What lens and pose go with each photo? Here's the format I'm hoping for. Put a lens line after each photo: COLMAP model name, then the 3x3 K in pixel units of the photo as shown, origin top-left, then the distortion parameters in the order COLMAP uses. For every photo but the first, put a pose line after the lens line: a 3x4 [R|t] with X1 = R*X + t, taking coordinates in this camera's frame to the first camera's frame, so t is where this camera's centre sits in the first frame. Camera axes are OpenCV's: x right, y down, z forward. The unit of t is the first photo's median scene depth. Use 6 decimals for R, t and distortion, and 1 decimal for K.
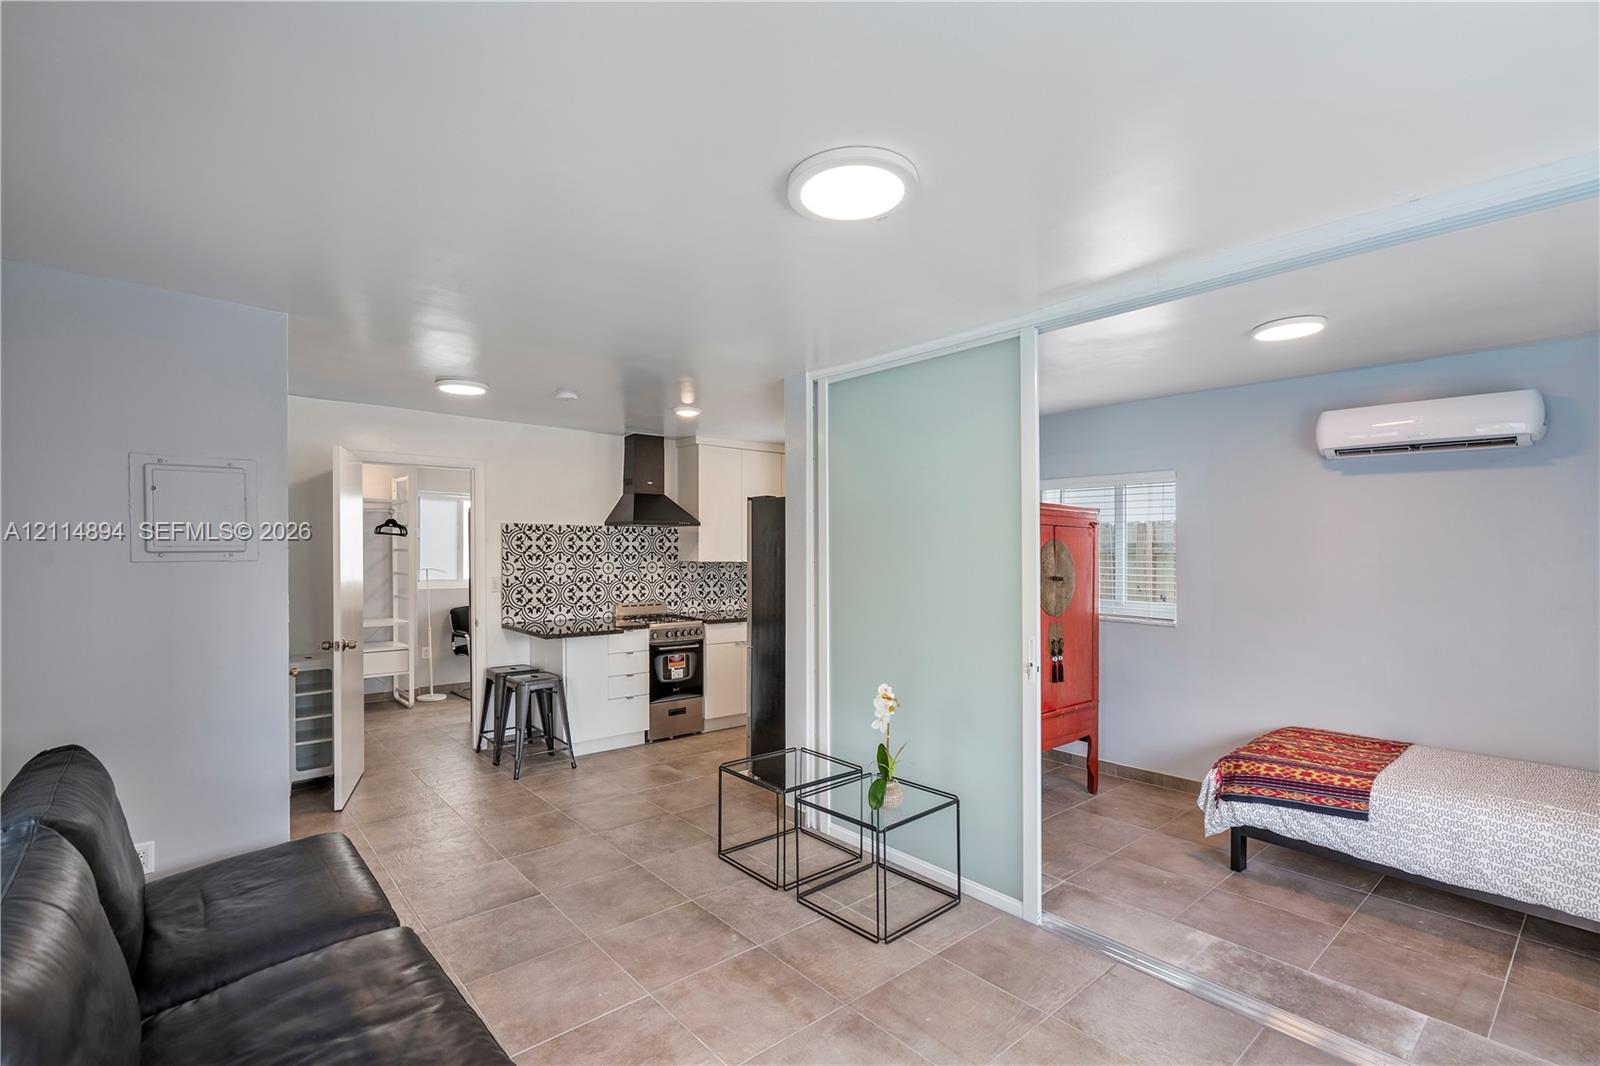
lens RADIAL K [[721.7, 0, 797.8], [0, 721.7, 561.6], [0, 0, 1]] dist [-0.000405, -0.000017]
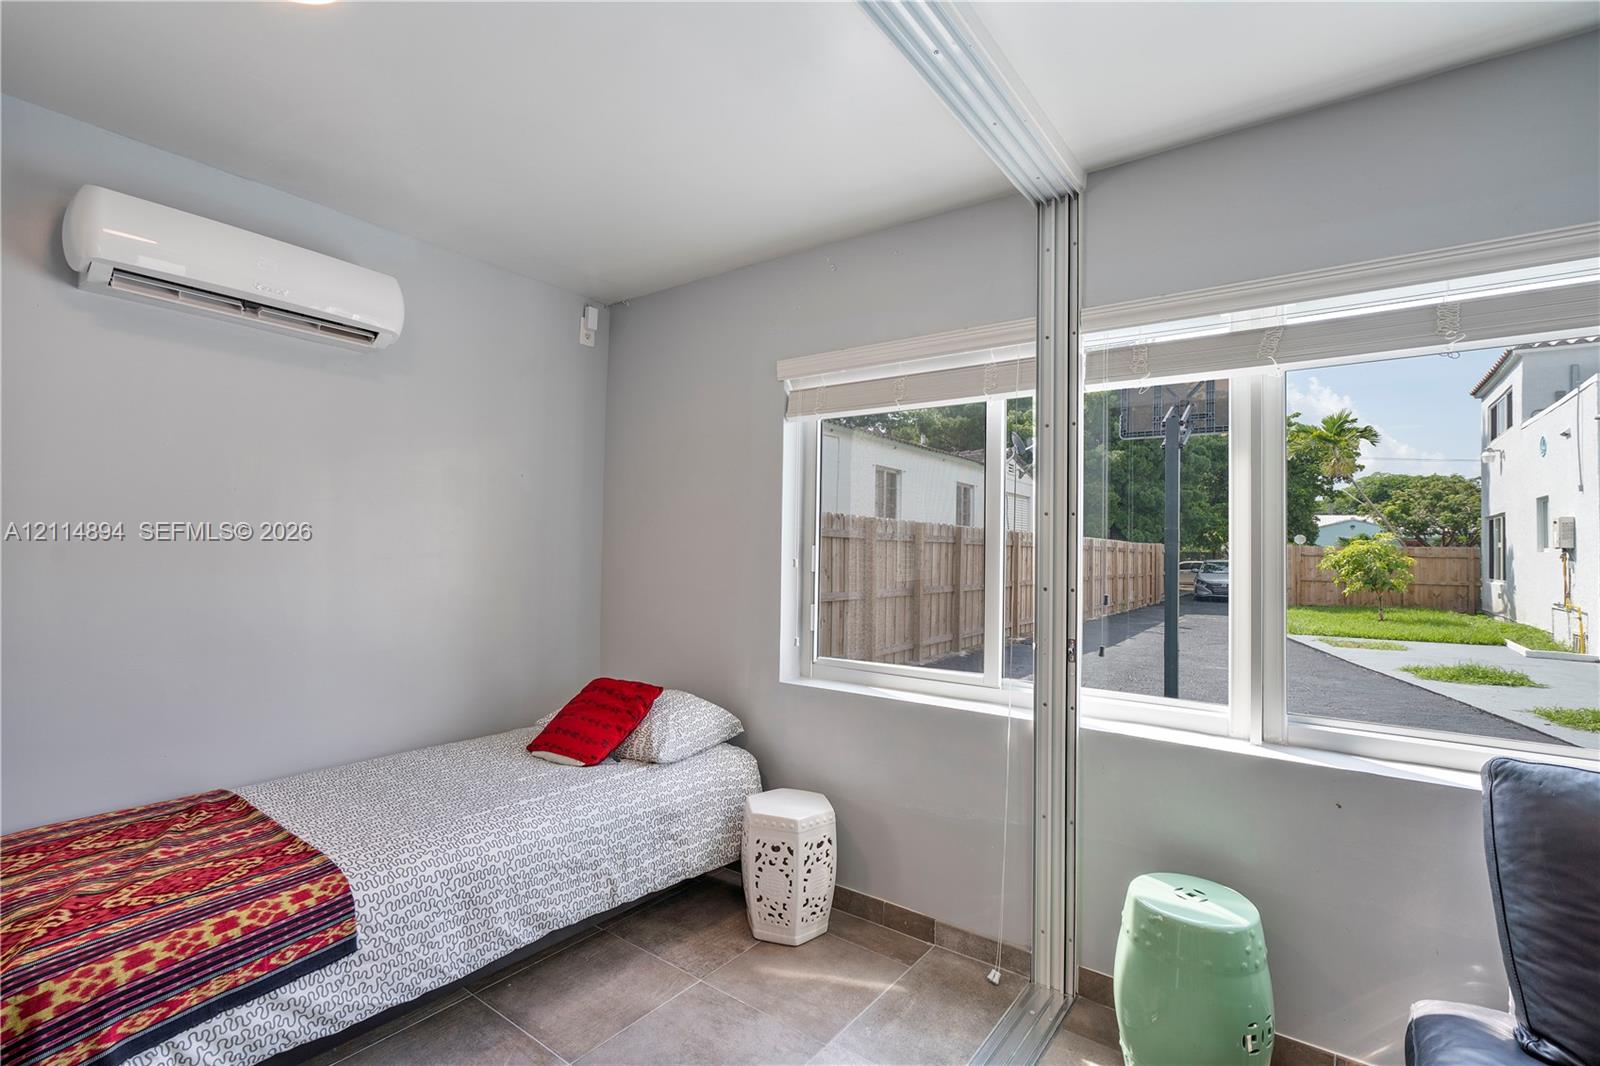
lens RADIAL K [[719.3, 0, 800.0], [0, 719.3, 533.0], [0, 0, 1]] dist [-0.000588, -0.000152]
pose [[-0.213325, 0.021462, 0.976746, 0.177453], [-0.007427, 0.999694, -0.023588, 0.053881], [-0.976953, -0.012286, -0.213100, 0.762528]]
